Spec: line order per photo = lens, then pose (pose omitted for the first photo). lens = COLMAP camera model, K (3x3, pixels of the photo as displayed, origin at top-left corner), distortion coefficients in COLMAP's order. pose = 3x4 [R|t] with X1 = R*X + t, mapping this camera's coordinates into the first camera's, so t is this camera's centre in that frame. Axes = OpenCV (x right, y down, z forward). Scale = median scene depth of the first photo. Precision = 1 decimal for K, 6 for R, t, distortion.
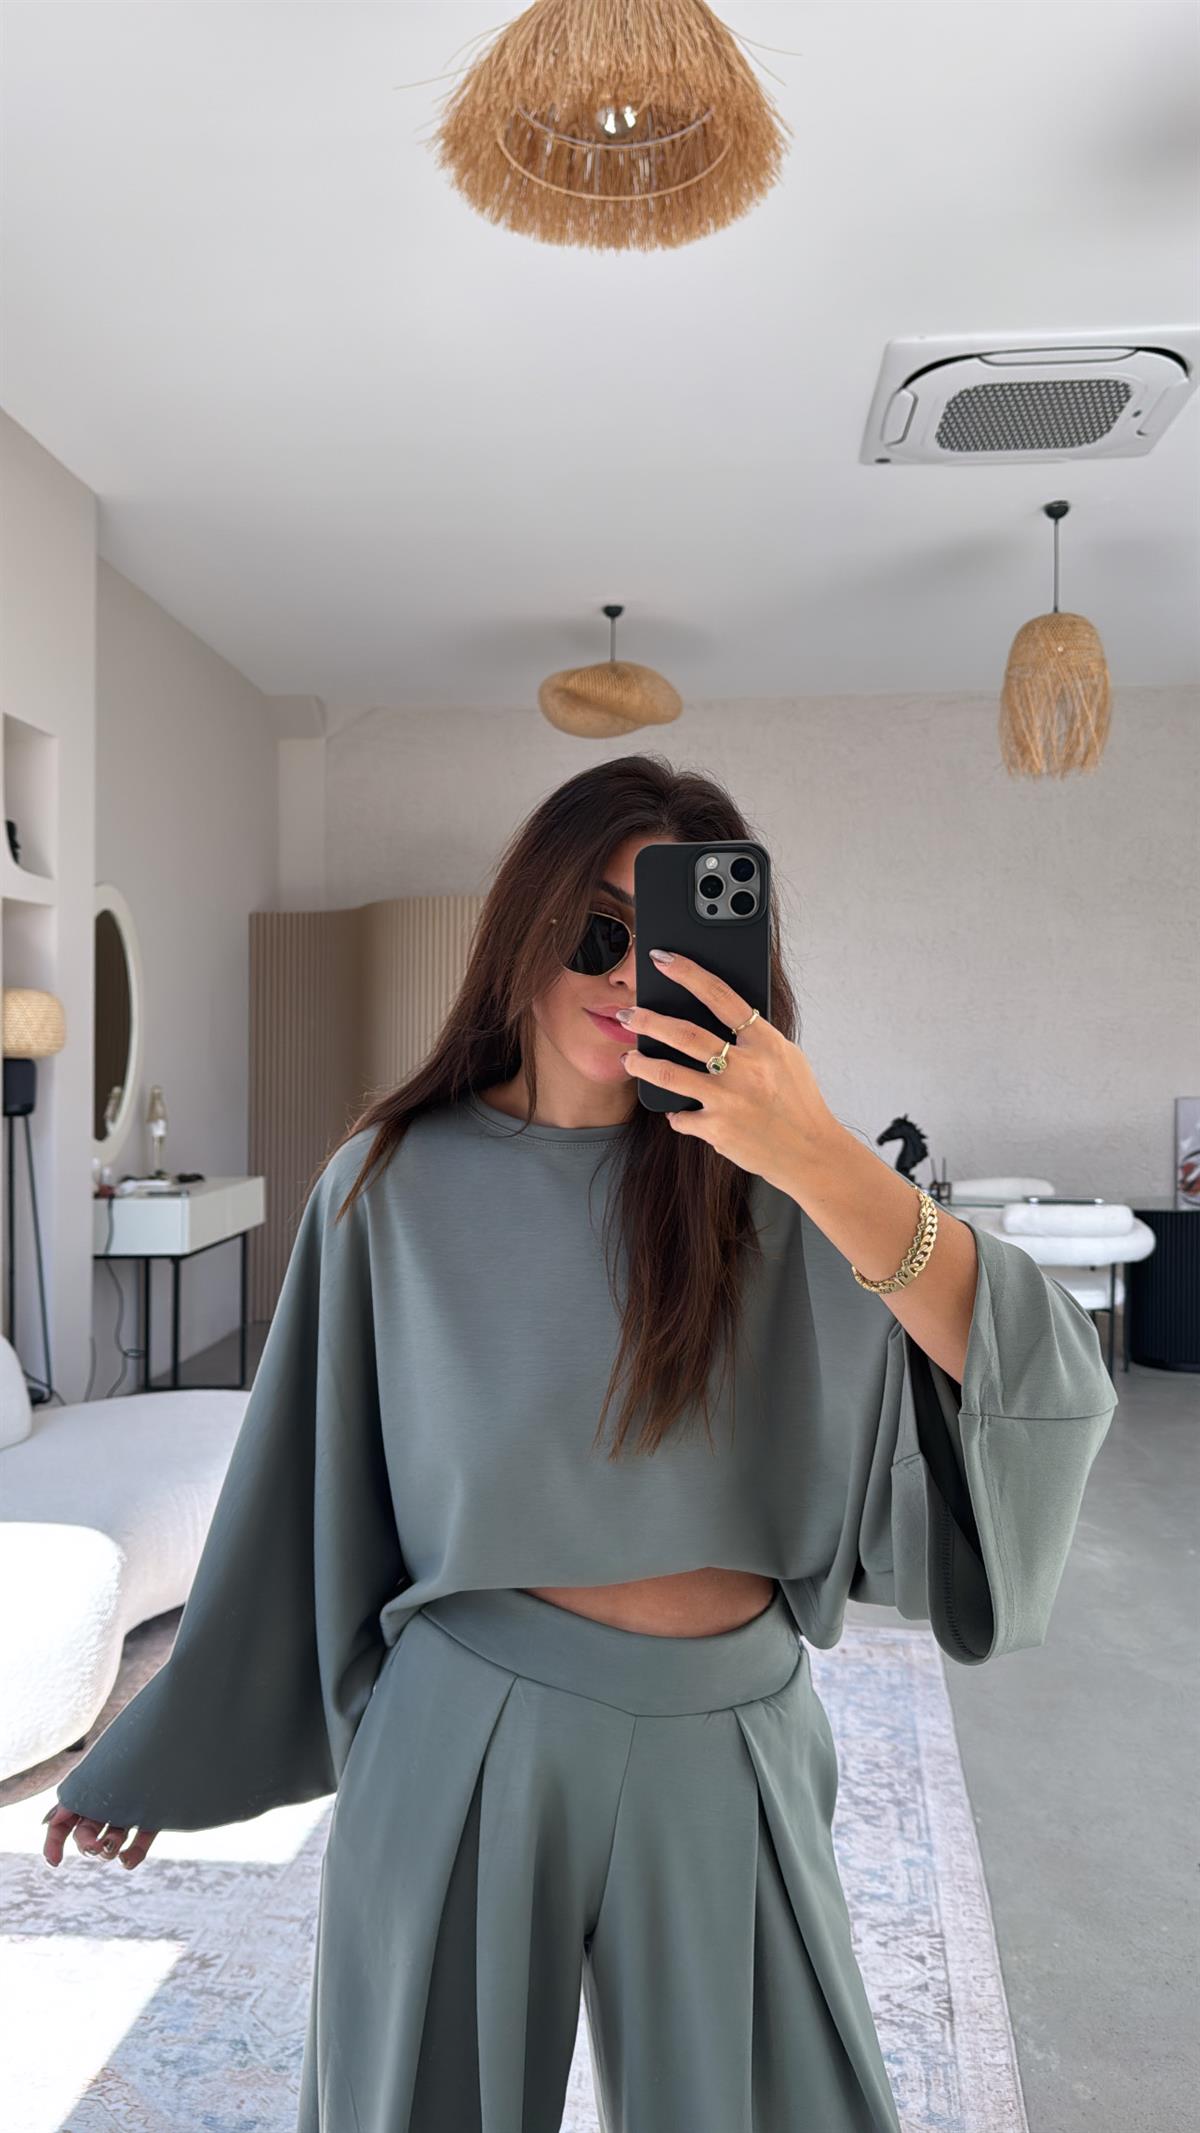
lens RADIAL K [[1763.2, 0, 598.5], [0, 1763.2, 1080.7], [0, 0, 1]] dist [-0.032784, -0.006954]
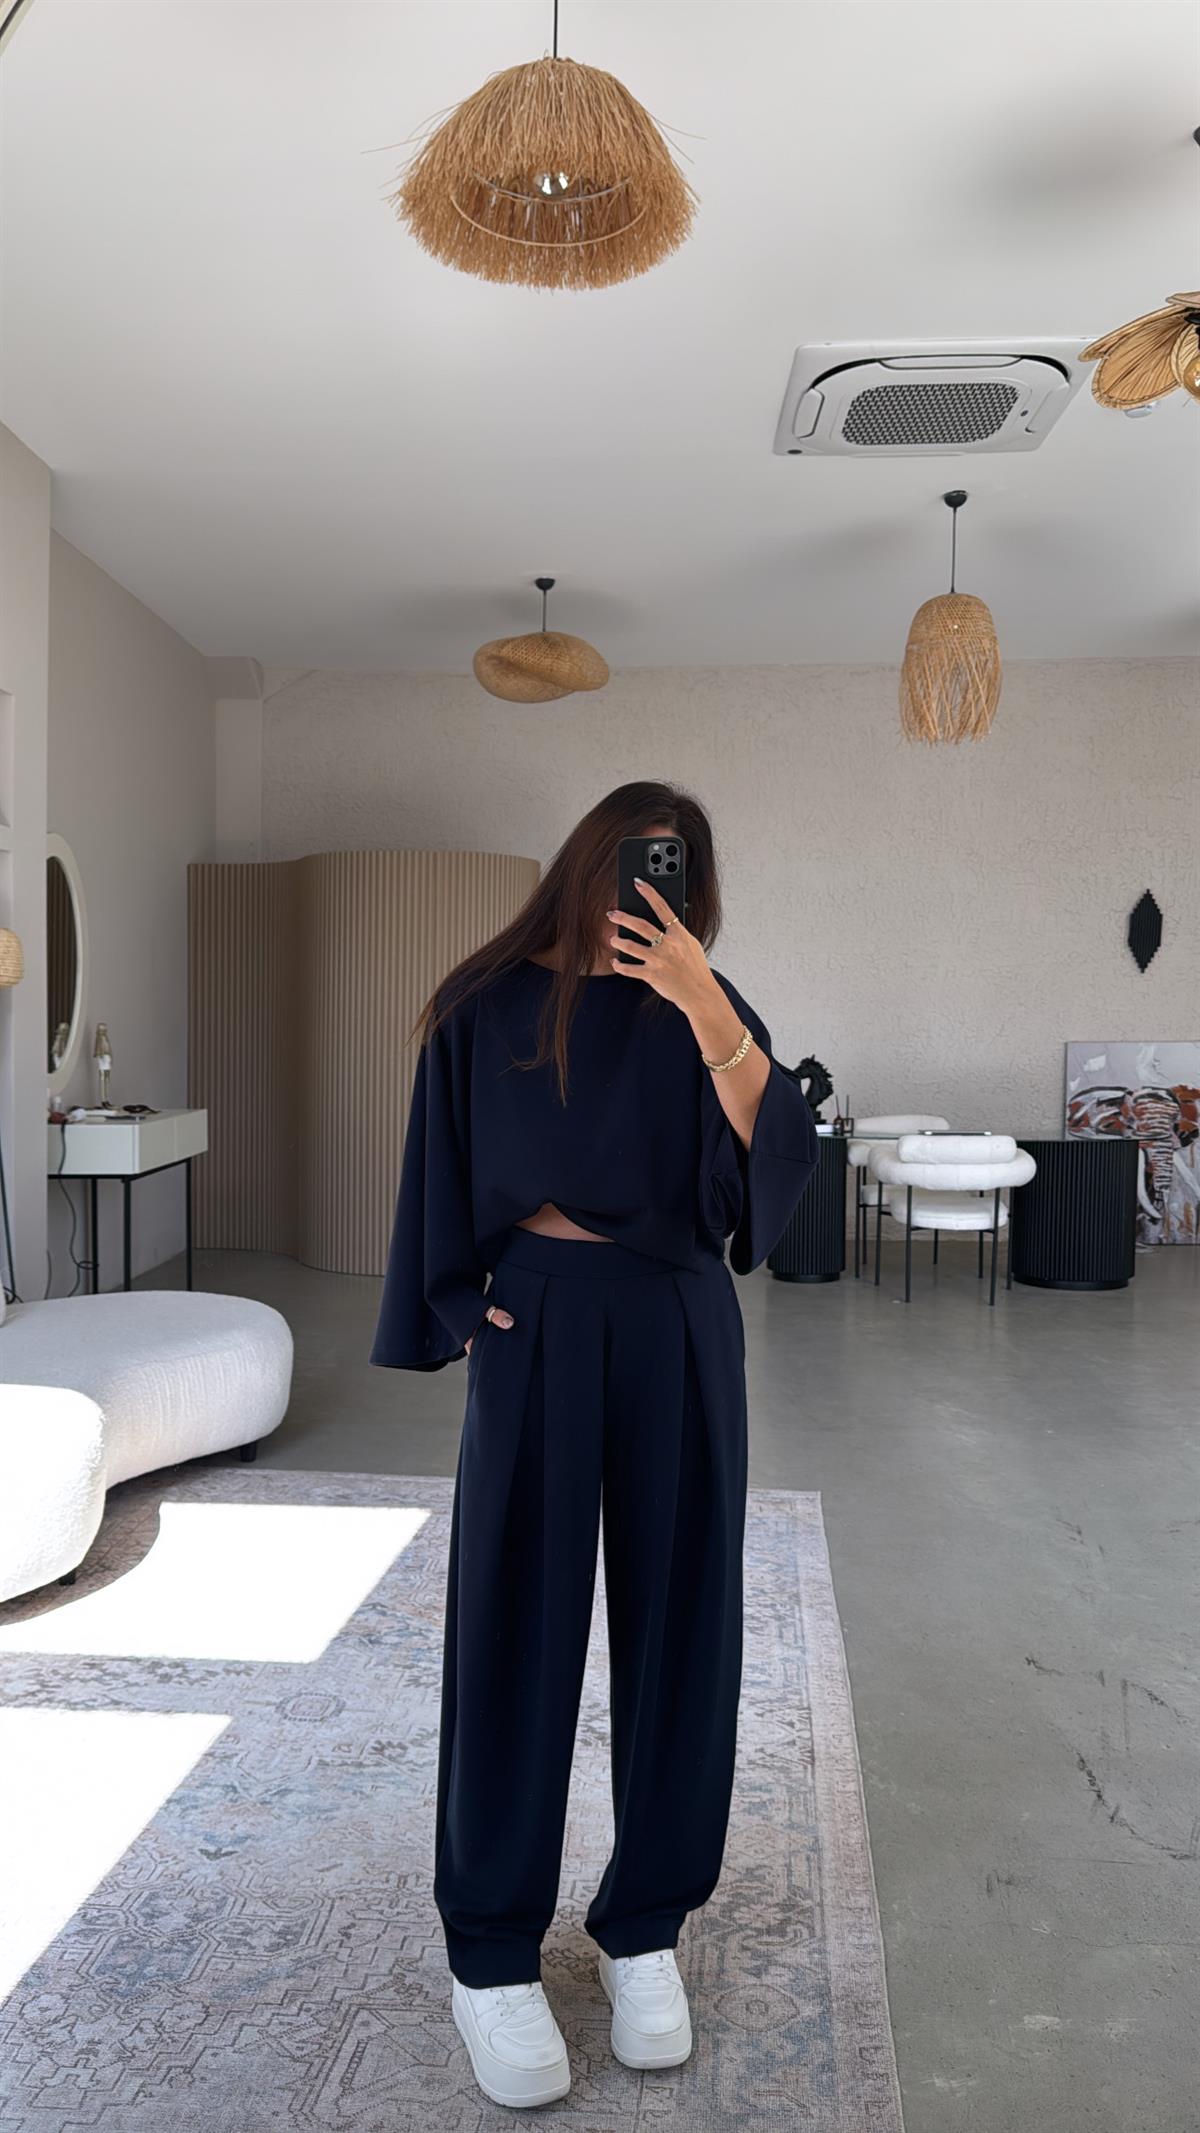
lens RADIAL K [[1739.6, 0, 600.0], [0, 1739.6, 1066.5], [0, 0, 1]] dist [0.007060, -0.050802]
pose [[0.999122, 0.007394, 0.041243, -0.000949], [-0.008139, 0.999806, 0.017912, 0.021700], [-0.041102, -0.018232, 0.998989, -0.168535]]
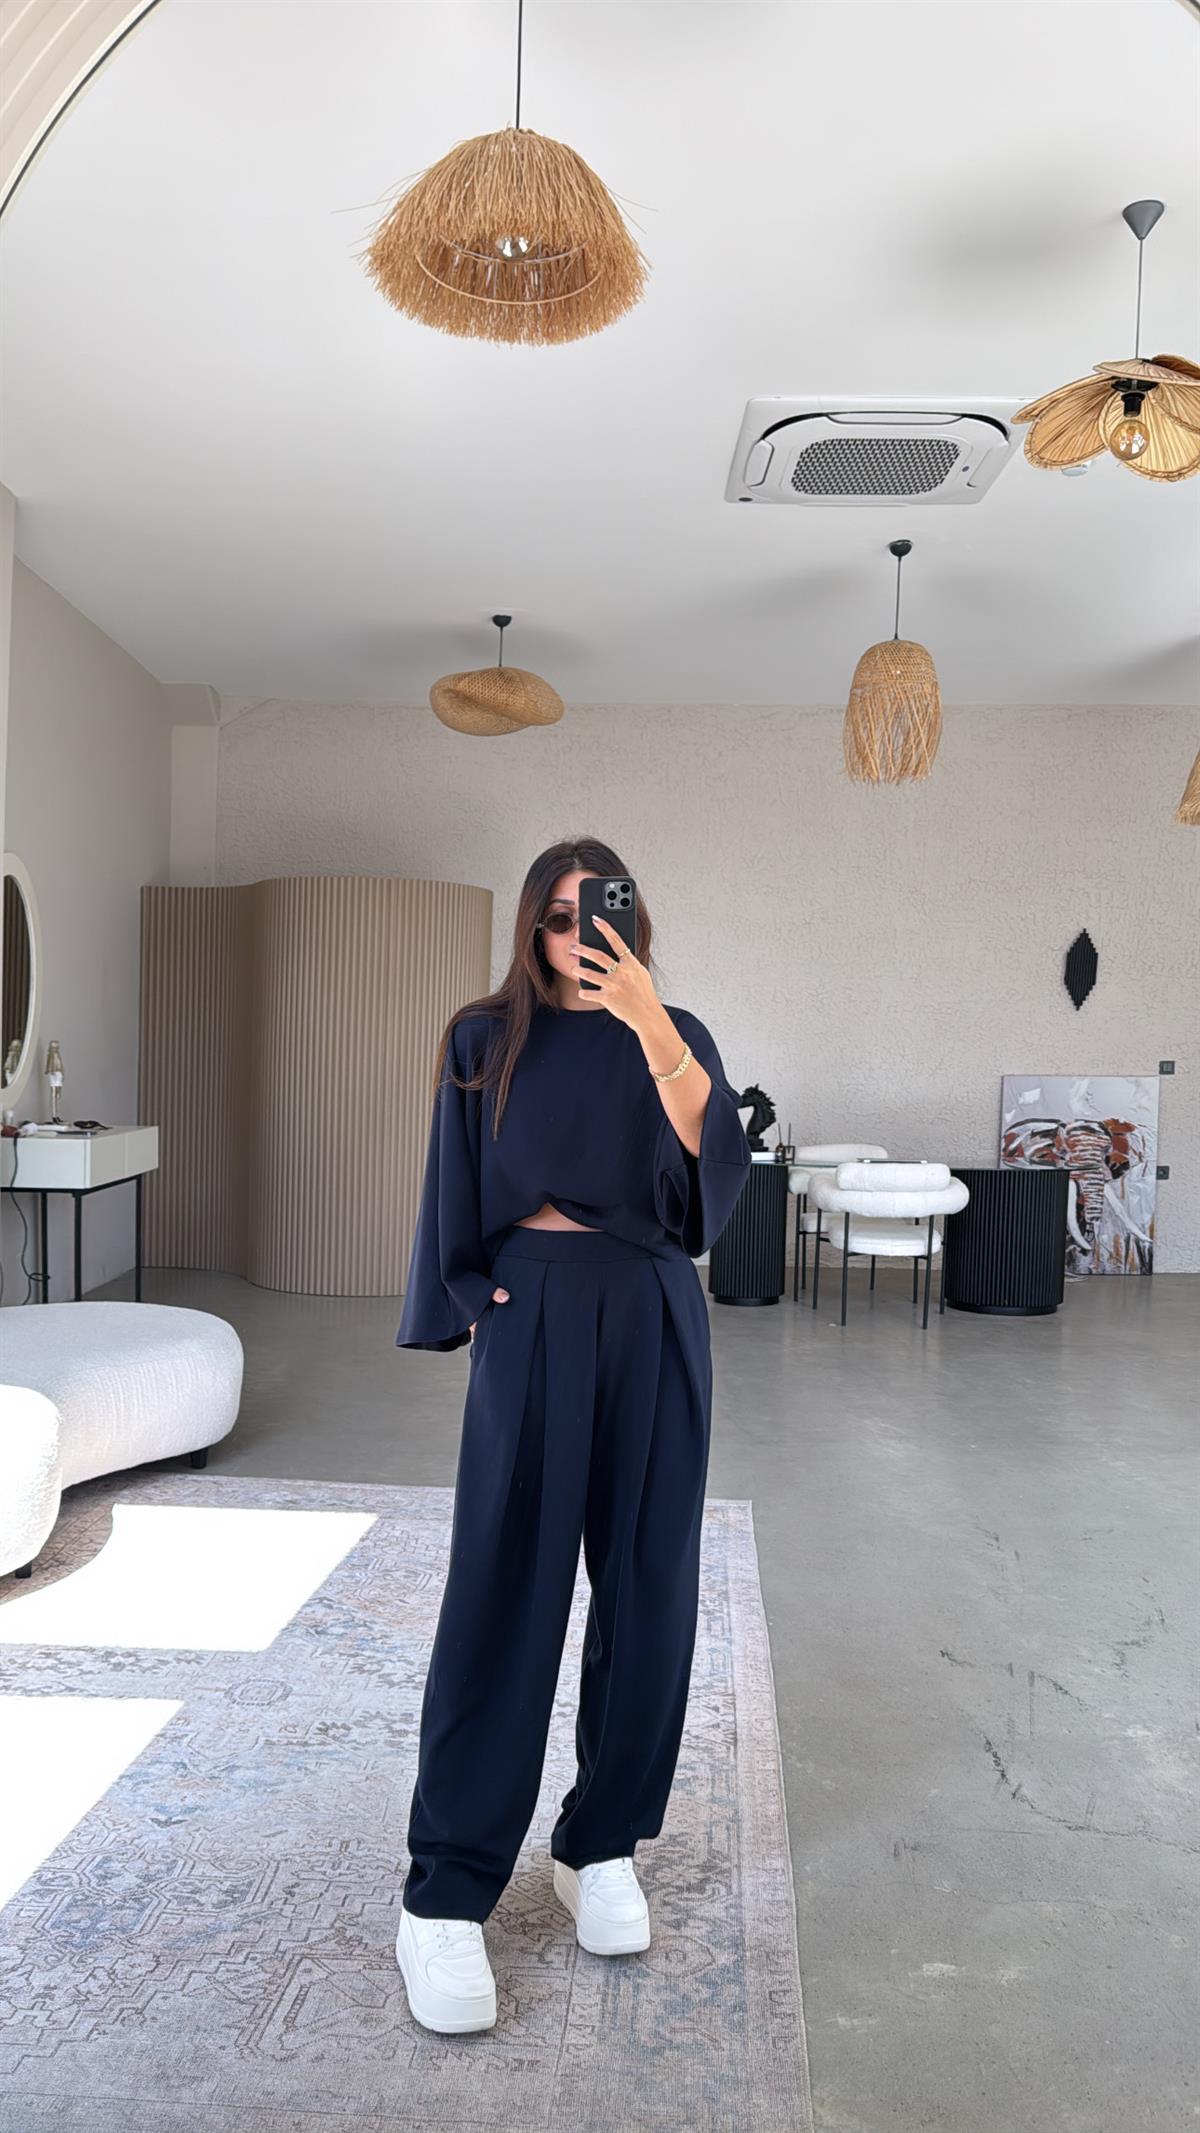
lens RADIAL K [[1735.1, 0, 611.6], [0, 1735.1, 1085.2], [0, 0, 1]] dist [0.004164, -0.058439]
pose [[0.996826, 0.023099, 0.076190, 0.000766], [-0.023930, 0.999664, 0.010013, 0.029963], [-0.075933, -0.011804, 0.997043, -0.223599]]
